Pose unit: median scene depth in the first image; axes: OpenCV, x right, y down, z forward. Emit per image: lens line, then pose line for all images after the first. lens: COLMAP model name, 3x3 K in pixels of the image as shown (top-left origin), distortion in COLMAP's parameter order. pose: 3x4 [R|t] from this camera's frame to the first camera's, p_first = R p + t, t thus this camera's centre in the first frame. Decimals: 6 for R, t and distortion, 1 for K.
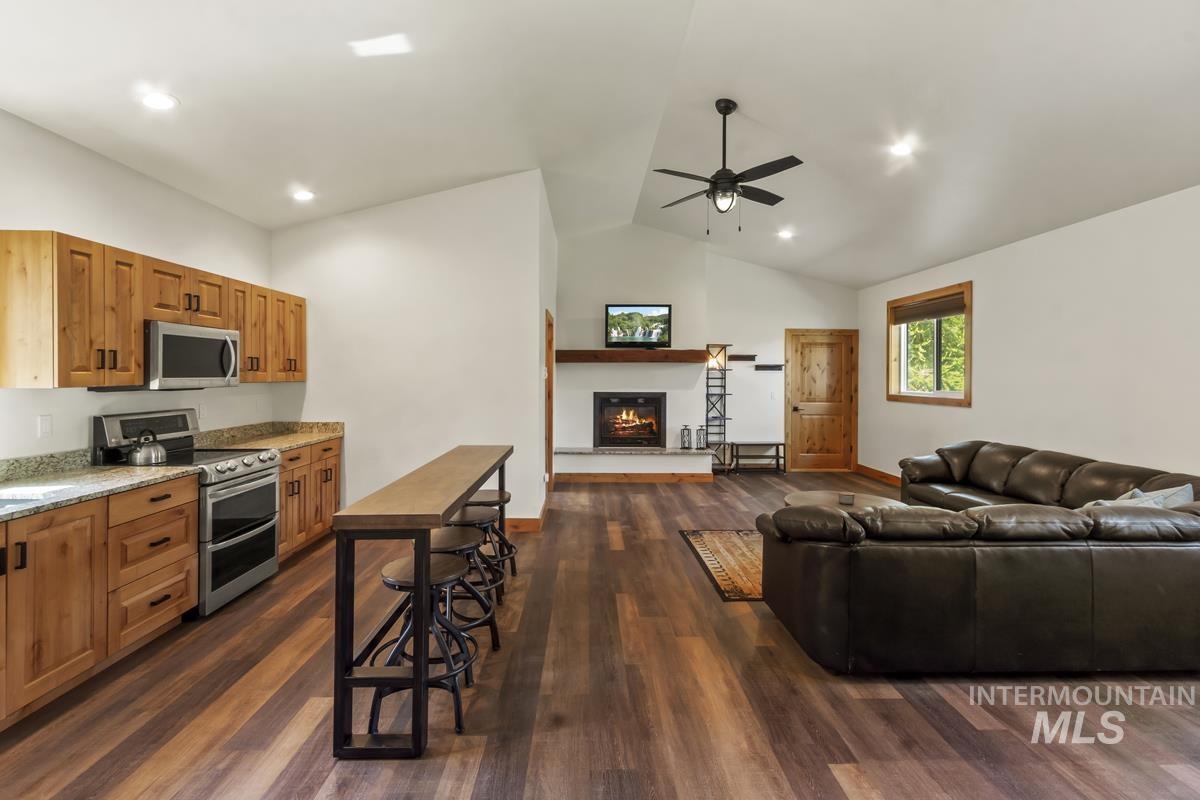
lens RADIAL K [[553.7, 0, 594.9], [0, 553.7, 383.4], [0, 0, 1]] dist [0.002423, 0.000480]
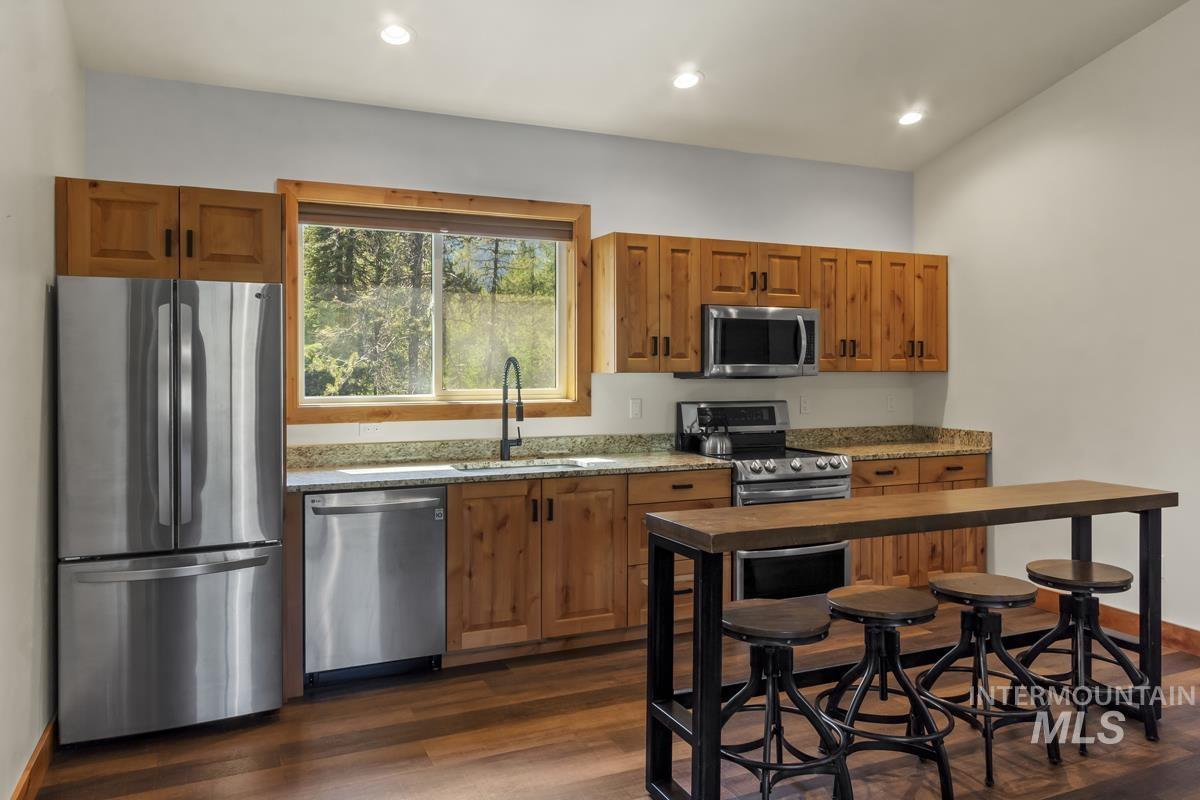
lens RADIAL K [[833.4, 0, 599.1], [0, 833.4, 368.7], [0, 0, 1]] dist [0.001392, 0.004760]
pose [[0.398730, -0.003608, -0.917061, 0.238236], [-0.012696, 0.999875, -0.009454, 0.007126], [0.916981, 0.015412, 0.398634, 0.132126]]
